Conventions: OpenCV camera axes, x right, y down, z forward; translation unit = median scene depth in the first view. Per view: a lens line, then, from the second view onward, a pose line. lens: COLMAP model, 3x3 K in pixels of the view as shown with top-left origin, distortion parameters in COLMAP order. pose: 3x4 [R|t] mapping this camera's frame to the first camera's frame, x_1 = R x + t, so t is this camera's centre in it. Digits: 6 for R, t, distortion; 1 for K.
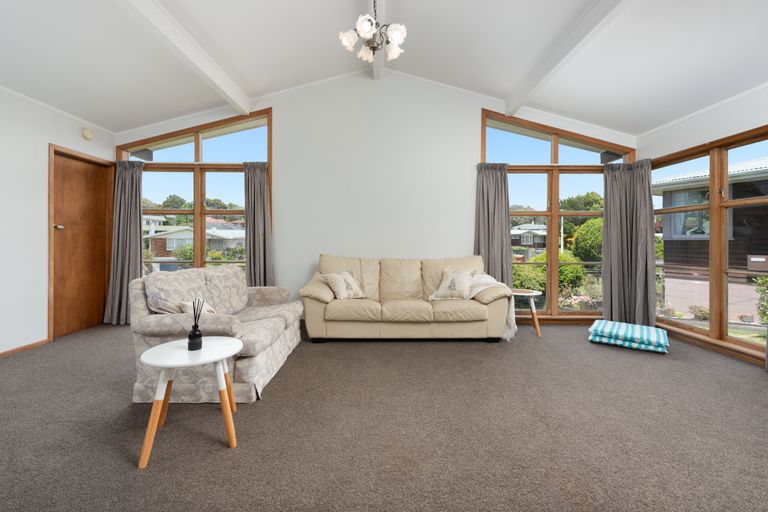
lens RADIAL K [[338.9, 0, 374.7], [0, 338.9, 241.4], [0, 0, 1]] dist [0.015762, 0.000108]
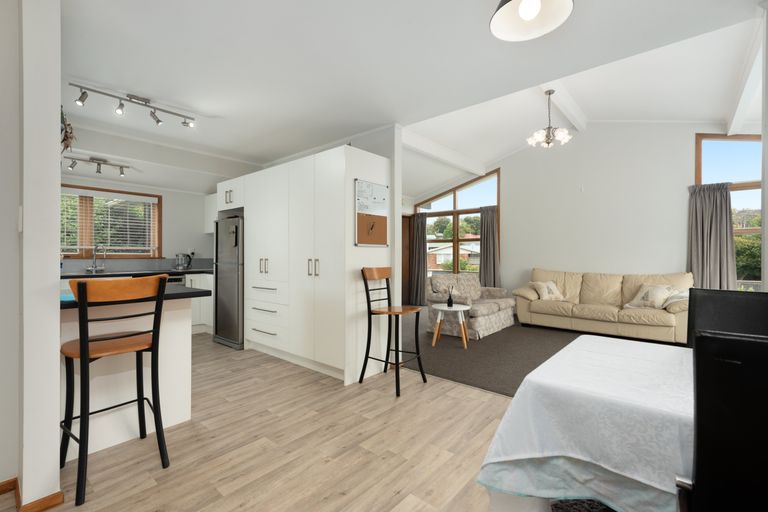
lens RADIAL K [[352.8, 0, 385.2], [0, 352.8, 254.7], [0, 0, 1]] dist [-0.002036, -0.000218]
pose [[0.770514, -0.002338, -0.637419, 0.345497], [0.001883, 0.999997, -0.001392, -0.019261], [0.637421, -0.000128, 0.770516, -0.591848]]
